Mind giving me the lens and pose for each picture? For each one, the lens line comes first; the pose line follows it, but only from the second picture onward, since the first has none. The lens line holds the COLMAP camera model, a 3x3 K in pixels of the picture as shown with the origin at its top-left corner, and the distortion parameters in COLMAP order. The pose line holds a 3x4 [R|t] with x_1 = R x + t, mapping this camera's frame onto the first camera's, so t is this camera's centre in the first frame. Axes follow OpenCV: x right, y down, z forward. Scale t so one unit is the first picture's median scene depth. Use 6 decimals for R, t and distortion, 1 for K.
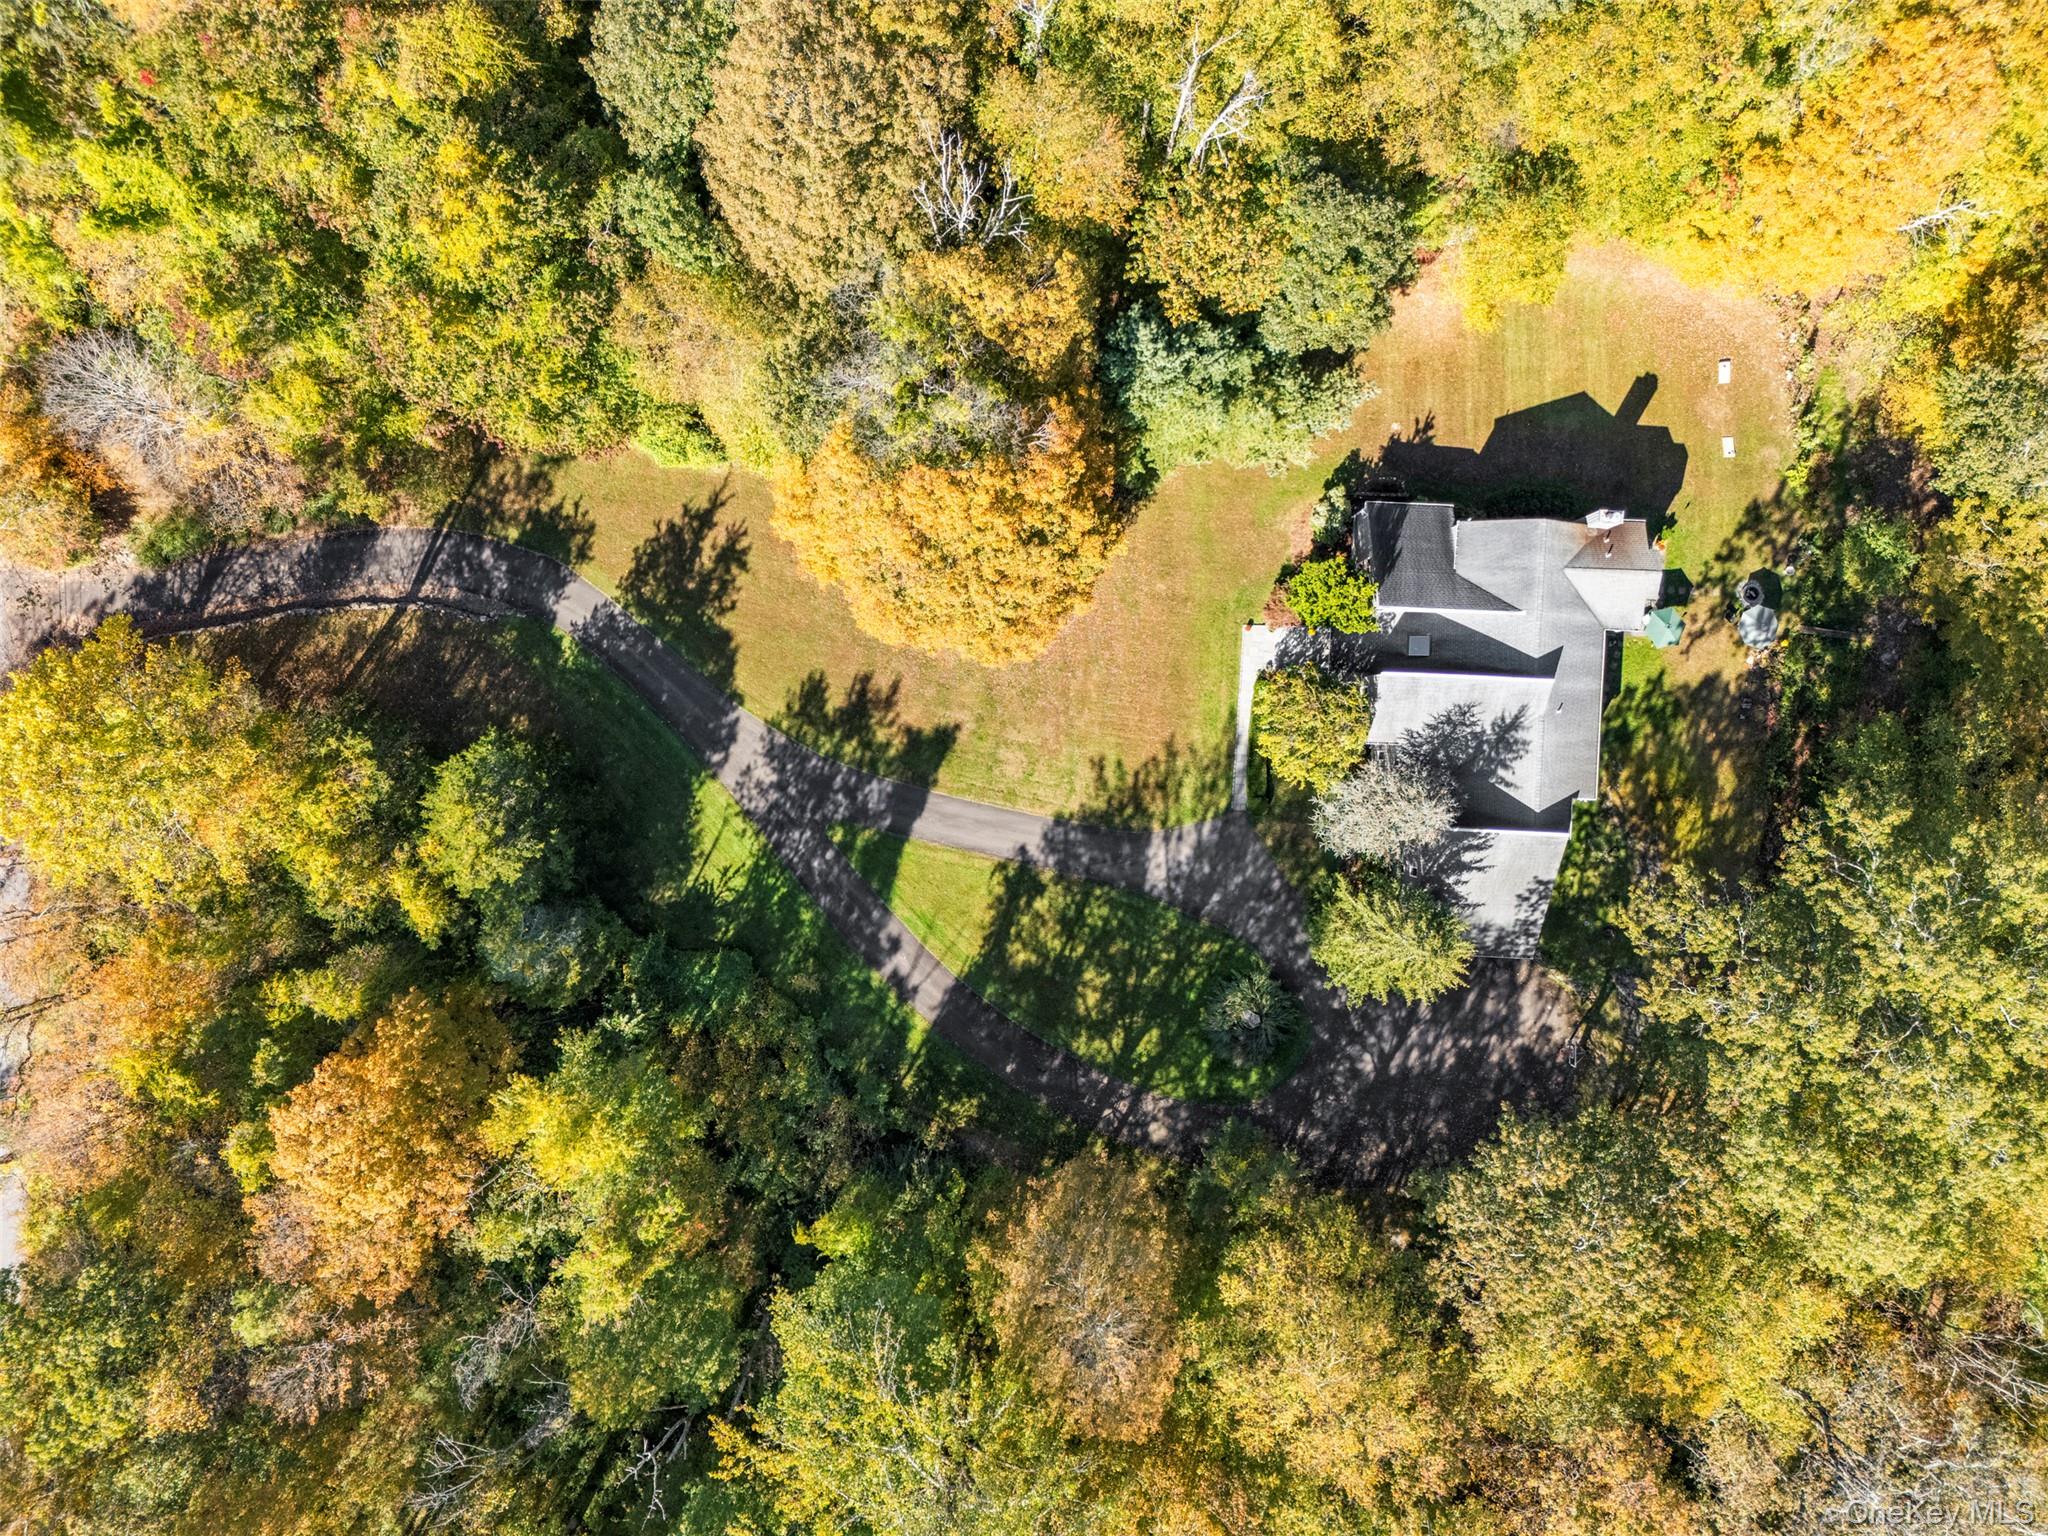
lens RADIAL K [[1508.0, 0, 1027.4], [0, 1508.0, 755.0], [0, 0, 1]] dist [0.104809, -0.112888]
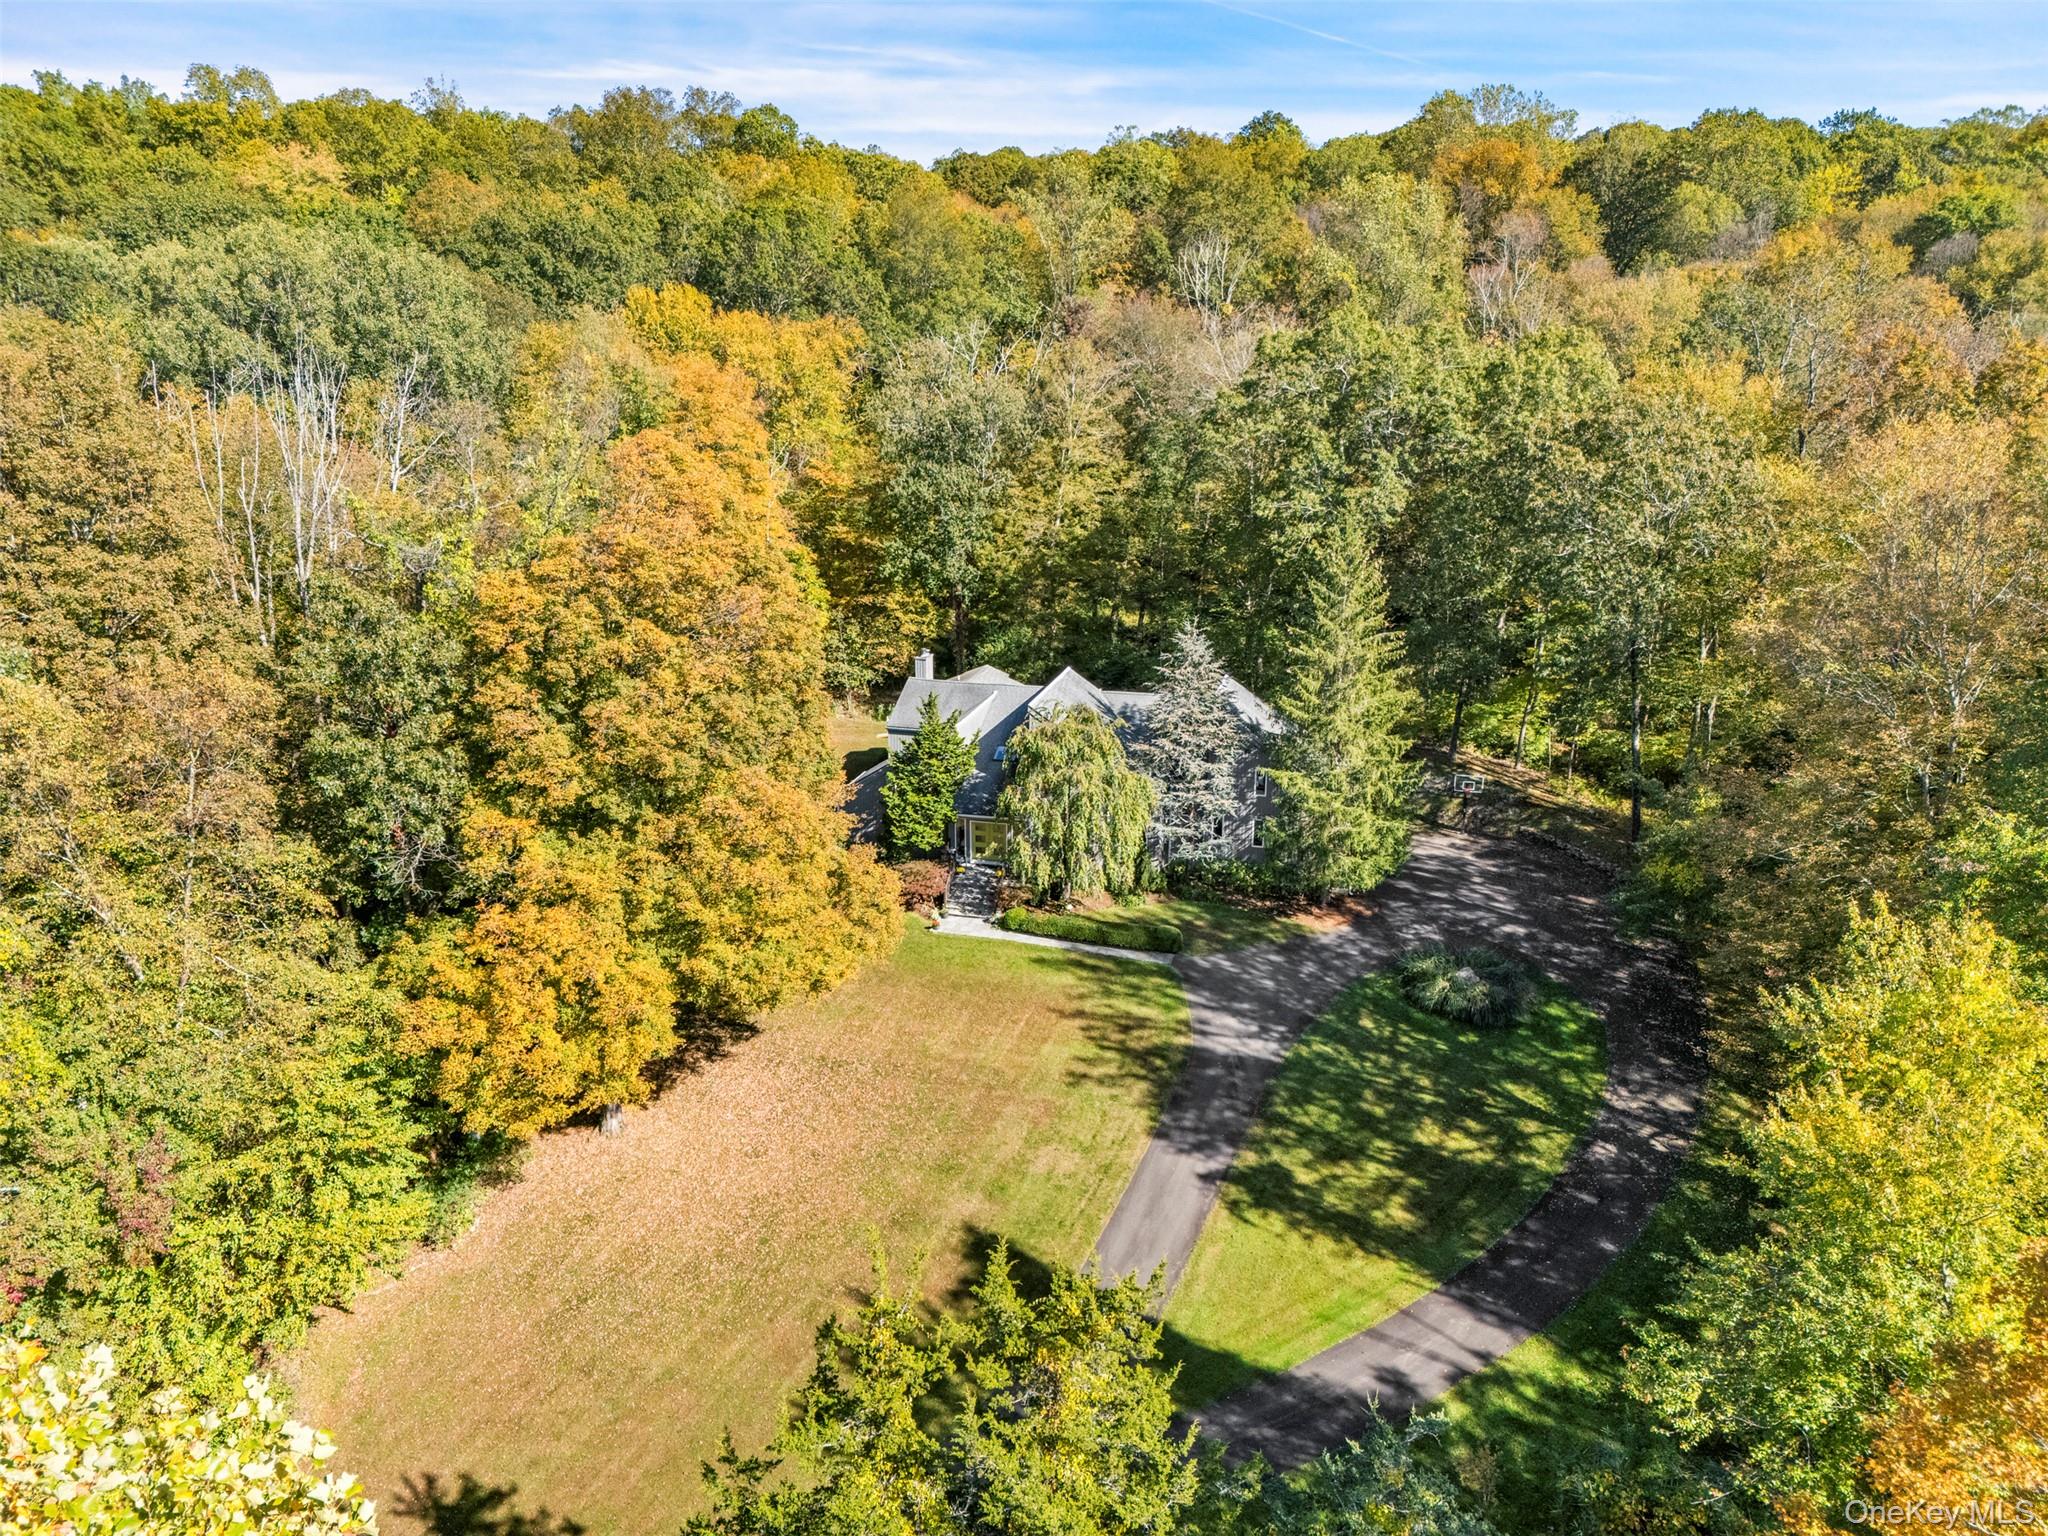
lens RADIAL K [[1485.5, 0, 1024.0], [0, 1485.5, 768.0], [0, 0, 1]] dist [0.090222, -0.092400]
pose [[0.191266, -0.278089, 0.941320, -0.516047], [0.981528, 0.049809, -0.184721, 0.092850], [0.004482, 0.959263, 0.282479, 0.689781]]
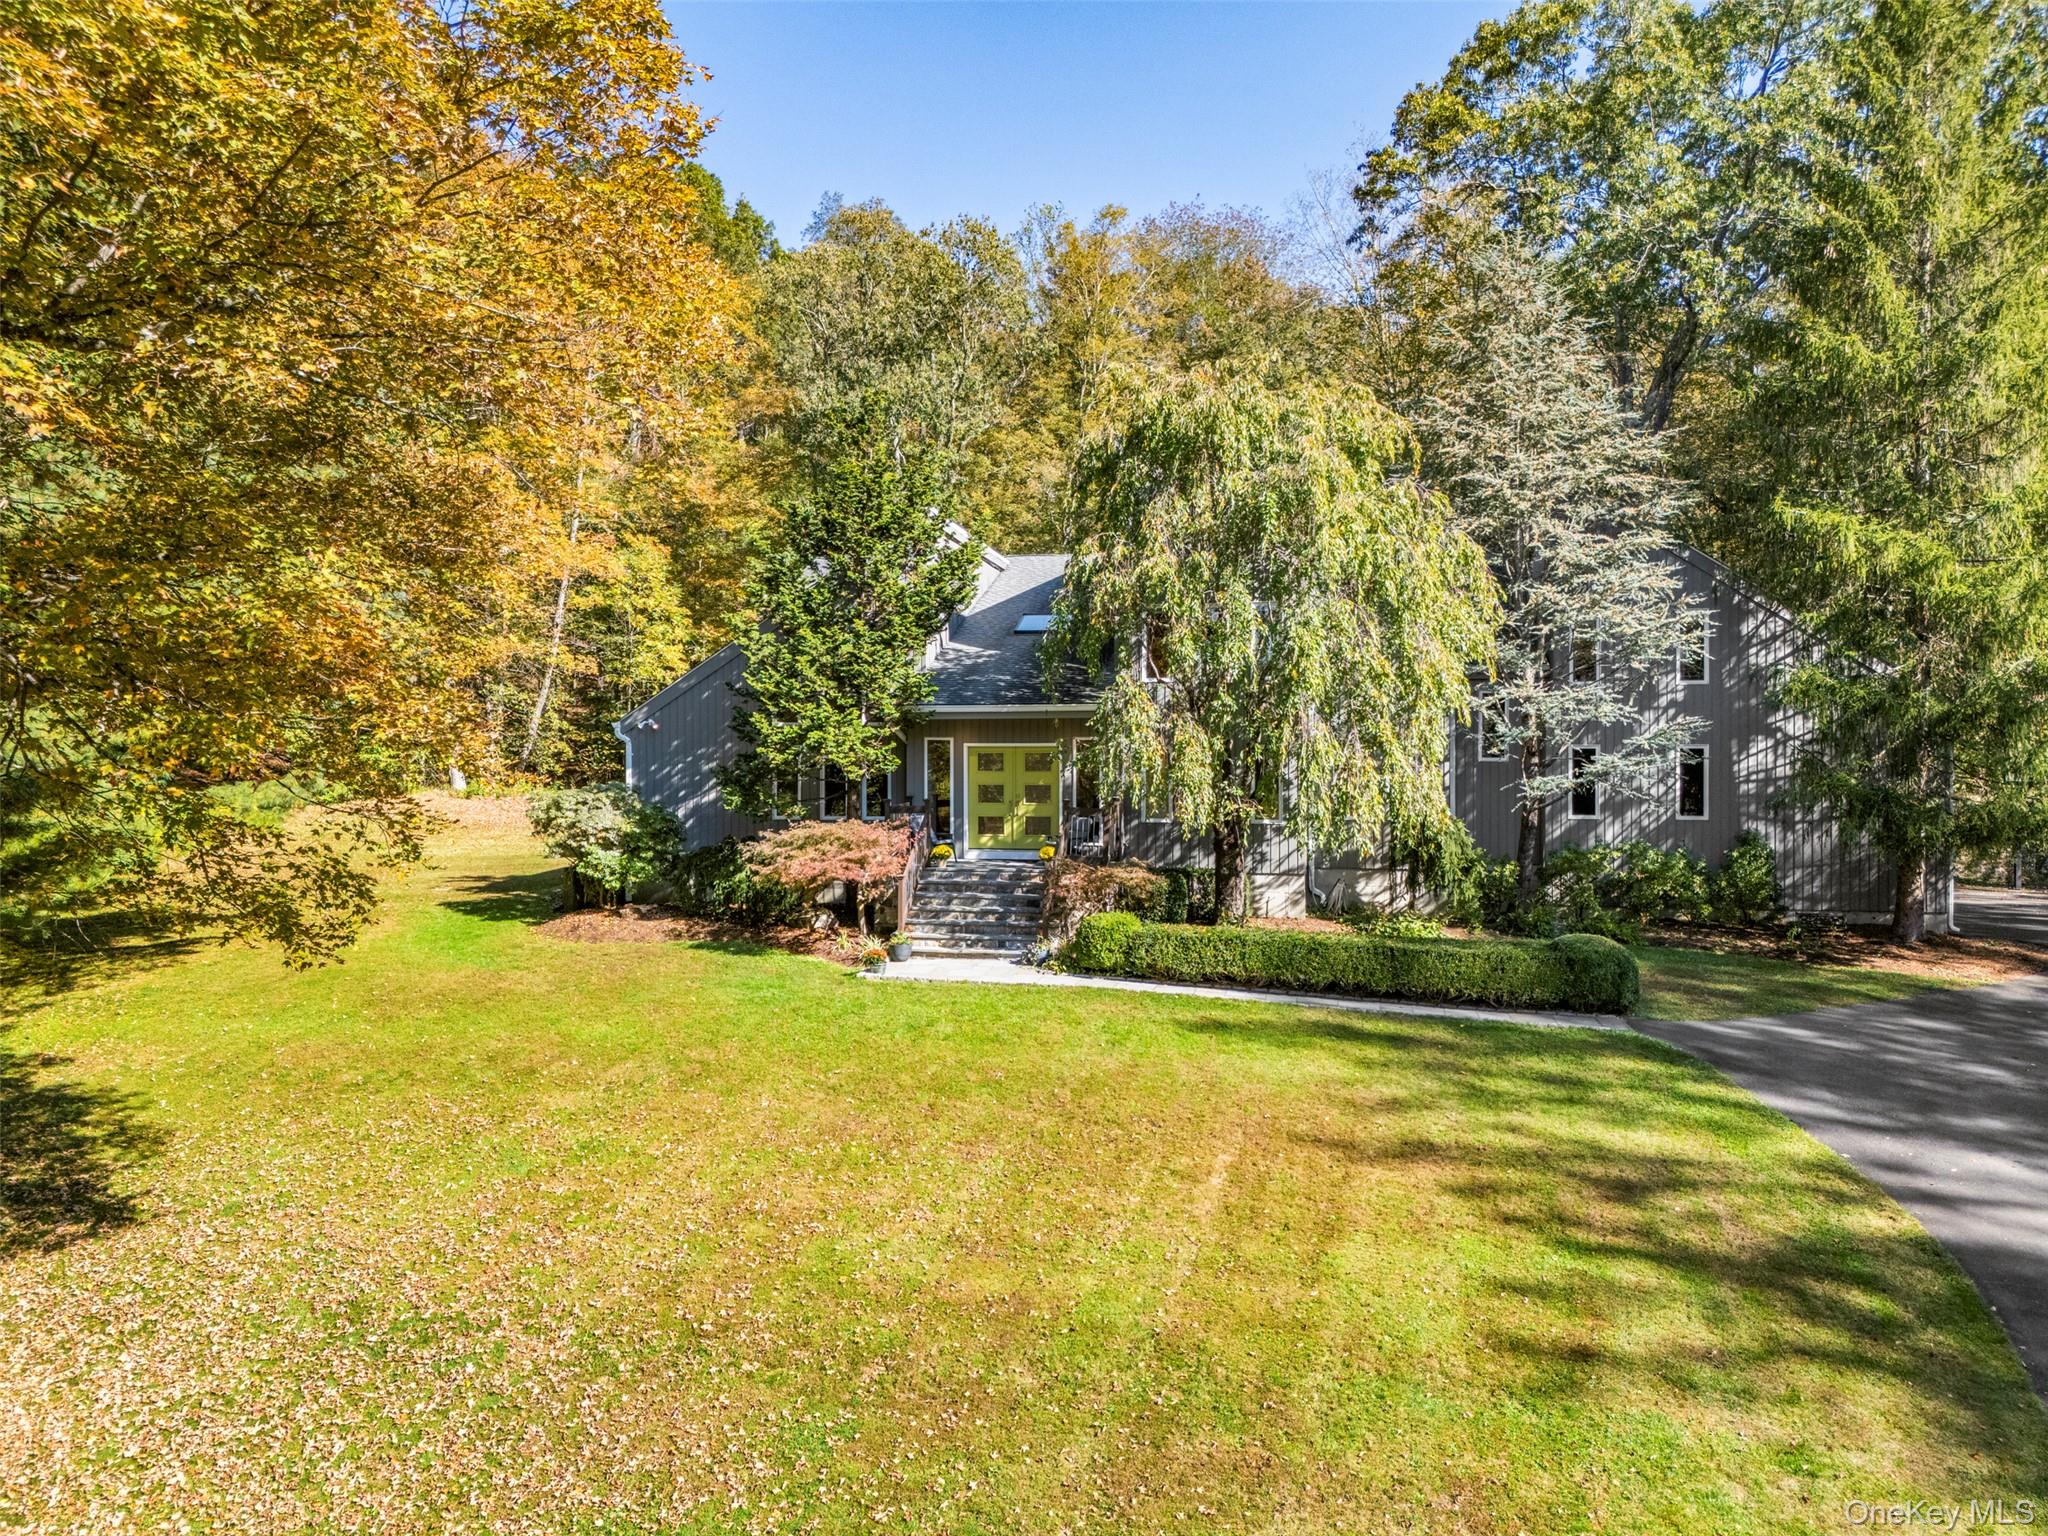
lens RADIAL K [[1508.0, 0, 1027.4], [0, 1508.0, 755.0], [0, 0, 1]] dist [0.104809, -0.112888]
pose [[0.137612, 0.003218, 0.990481, -0.099268], [0.990469, -0.006353, -0.137590, -0.021863], [0.005850, 0.999975, -0.004062, 0.938519]]
